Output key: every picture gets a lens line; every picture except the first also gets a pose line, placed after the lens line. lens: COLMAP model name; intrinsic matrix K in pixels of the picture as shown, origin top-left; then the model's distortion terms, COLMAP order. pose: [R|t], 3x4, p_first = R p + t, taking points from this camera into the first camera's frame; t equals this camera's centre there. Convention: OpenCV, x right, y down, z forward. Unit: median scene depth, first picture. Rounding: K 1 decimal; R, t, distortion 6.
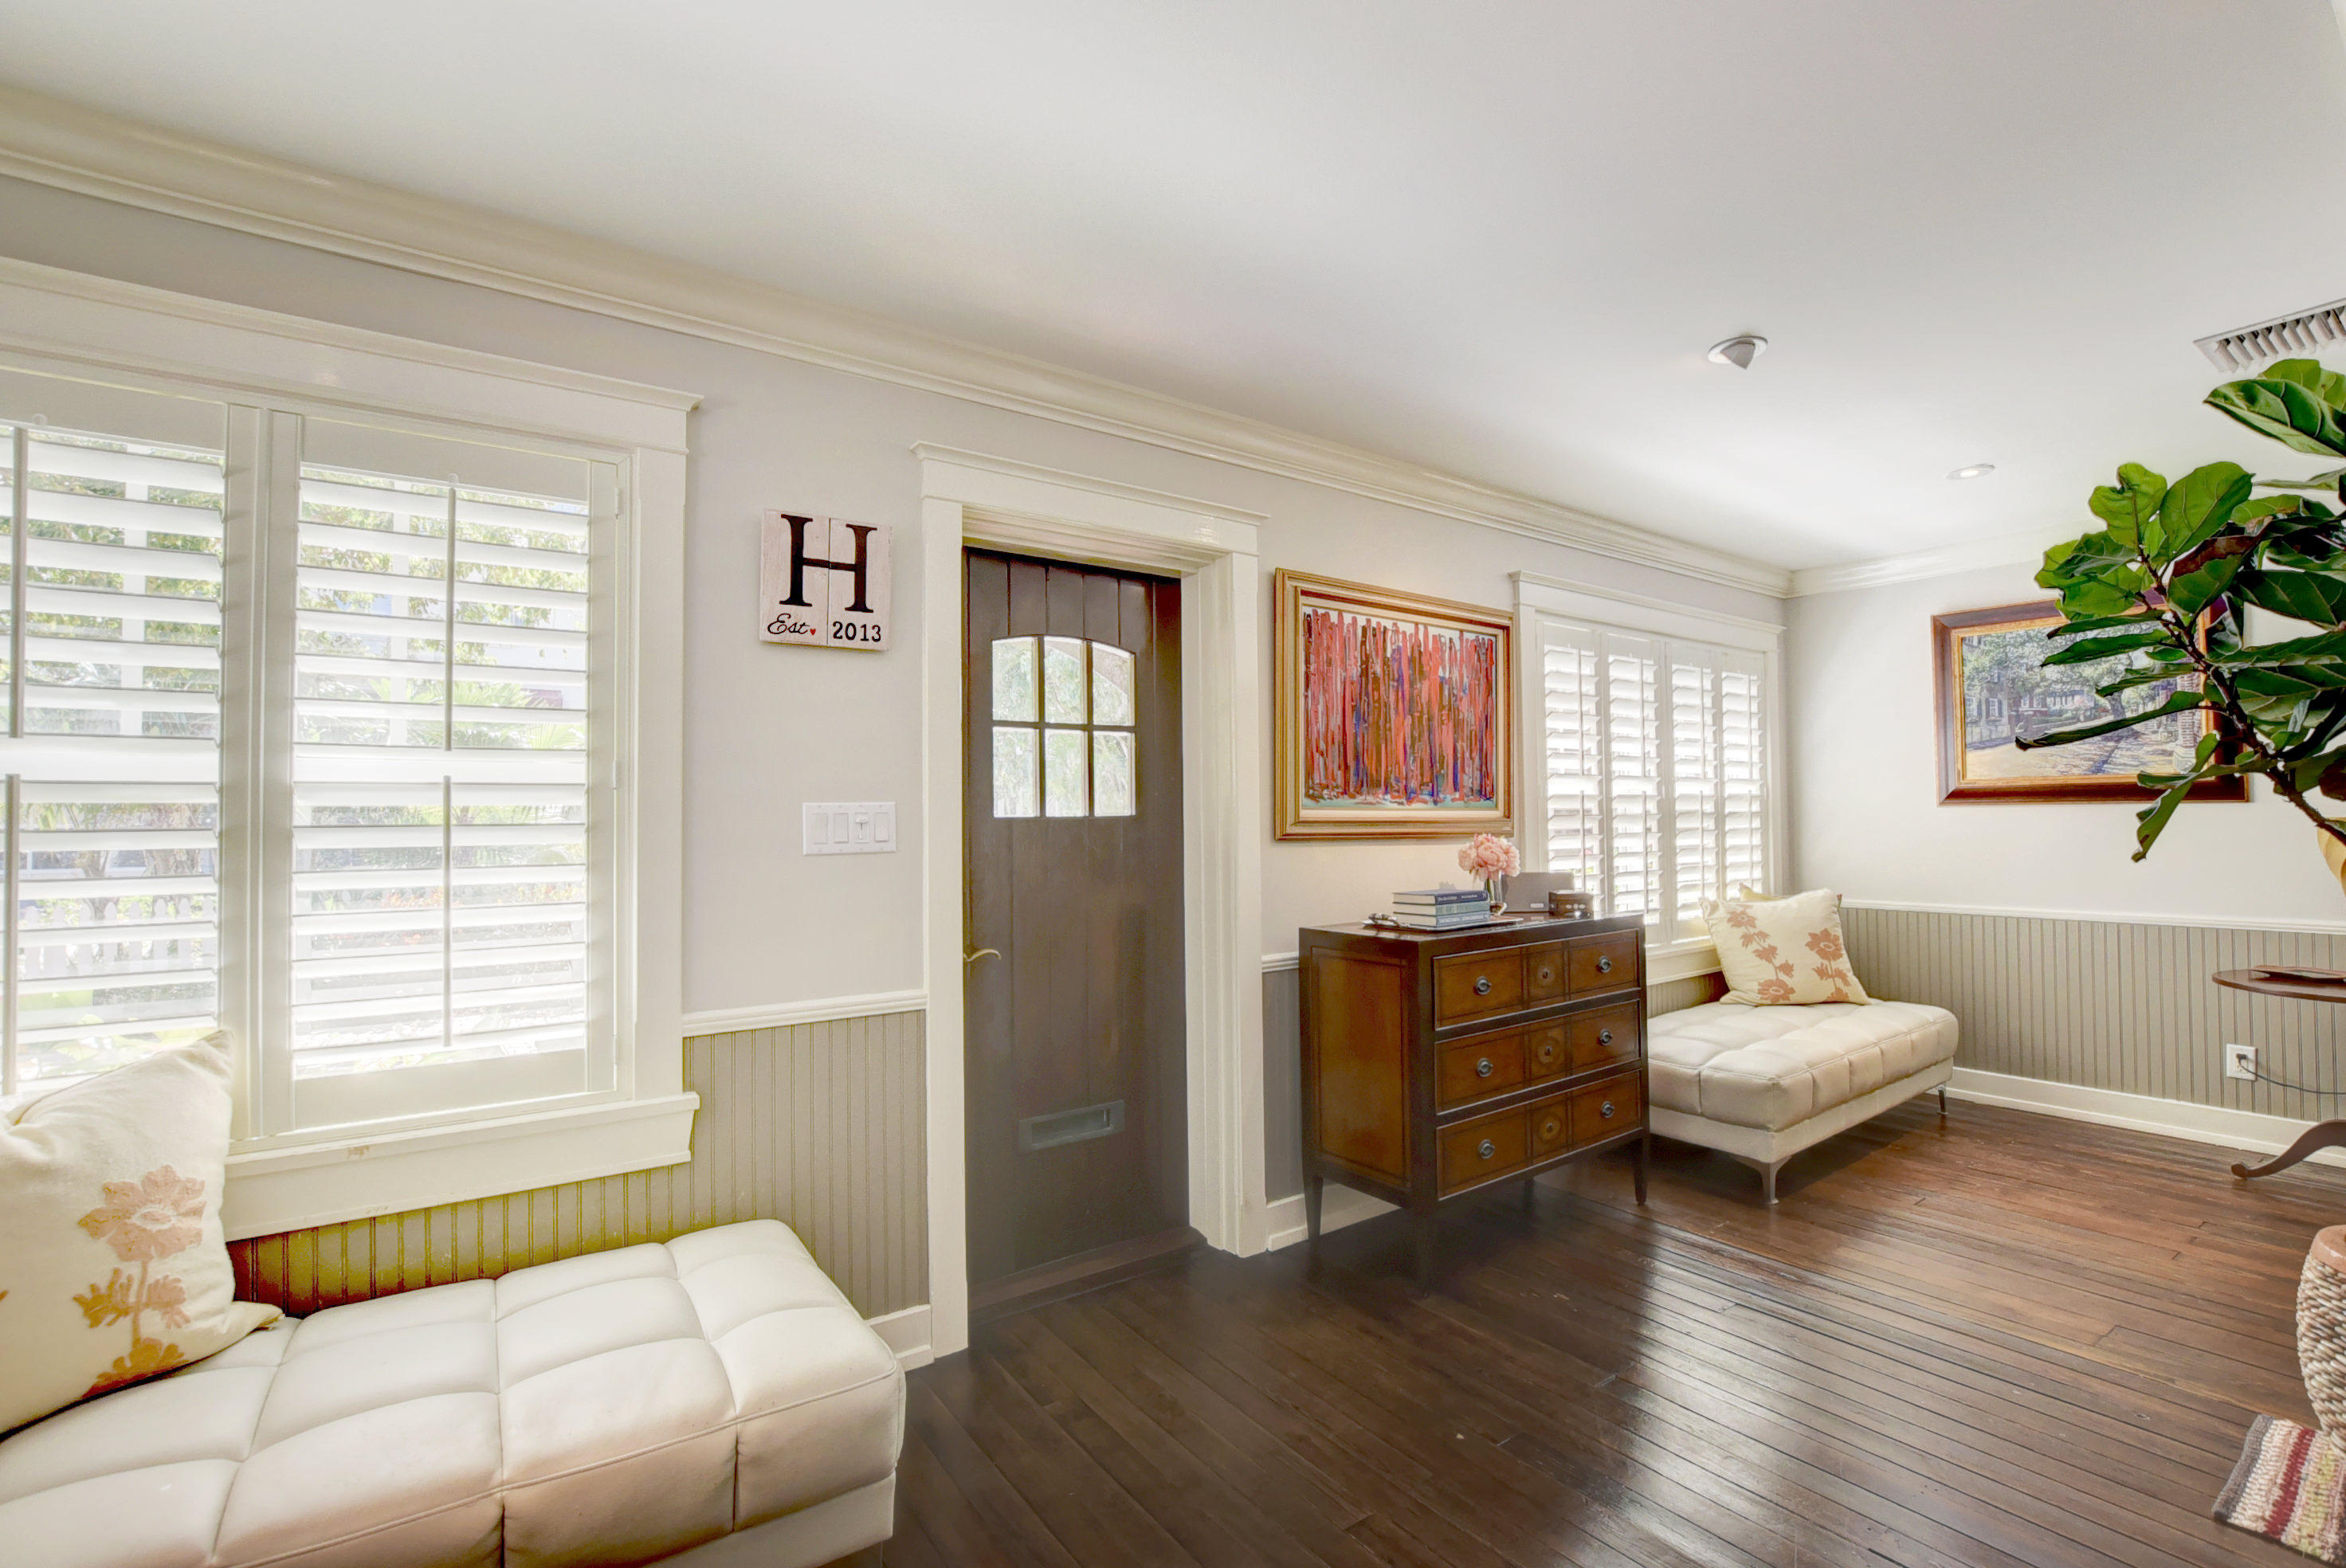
lens RADIAL K [[1047.3, 0, 1174.8], [0, 1047.3, 784.1], [0, 0, 1]] dist [-0.025392, 0.000510]
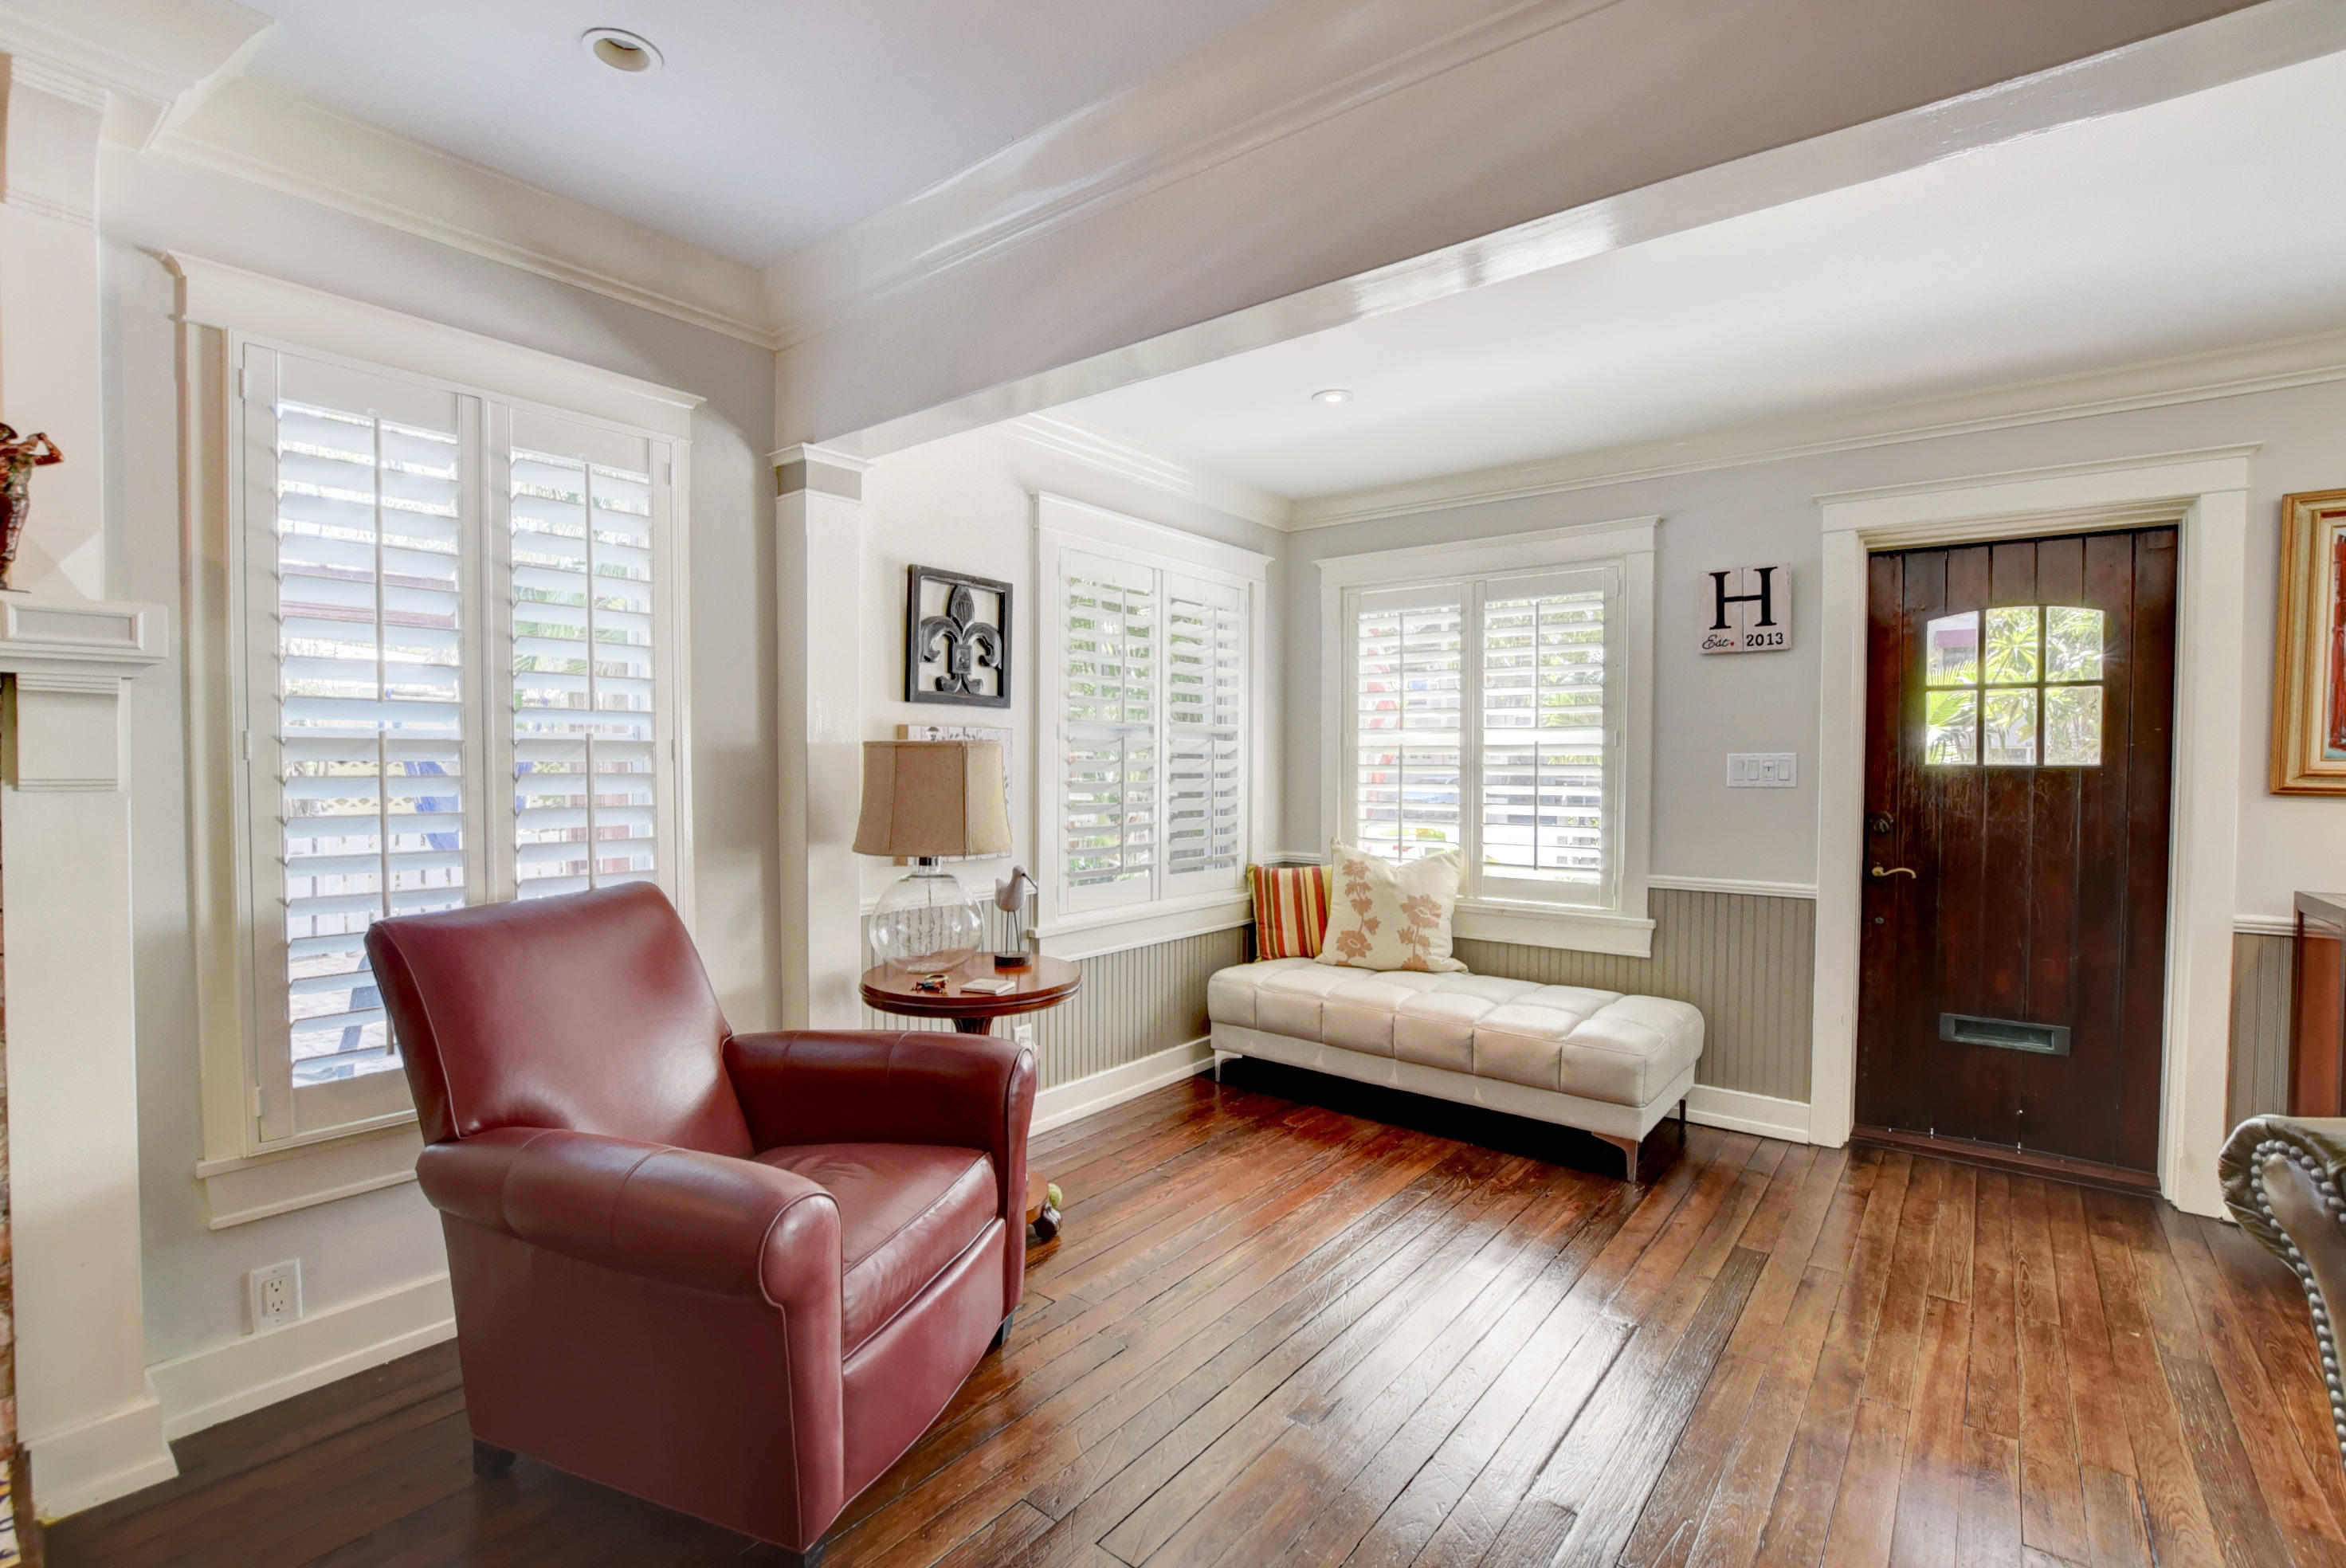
lens RADIAL K [[1047.3, 0, 1172.0], [0, 1047.3, 788.2], [0, 0, 1]] dist [-0.025392, 0.000510]
pose [[0.278836, 0.028716, -0.959909, 0.905006], [0.017622, 0.999232, 0.035011, 0.000265], [0.960177, -0.026677, 0.278115, -0.236839]]
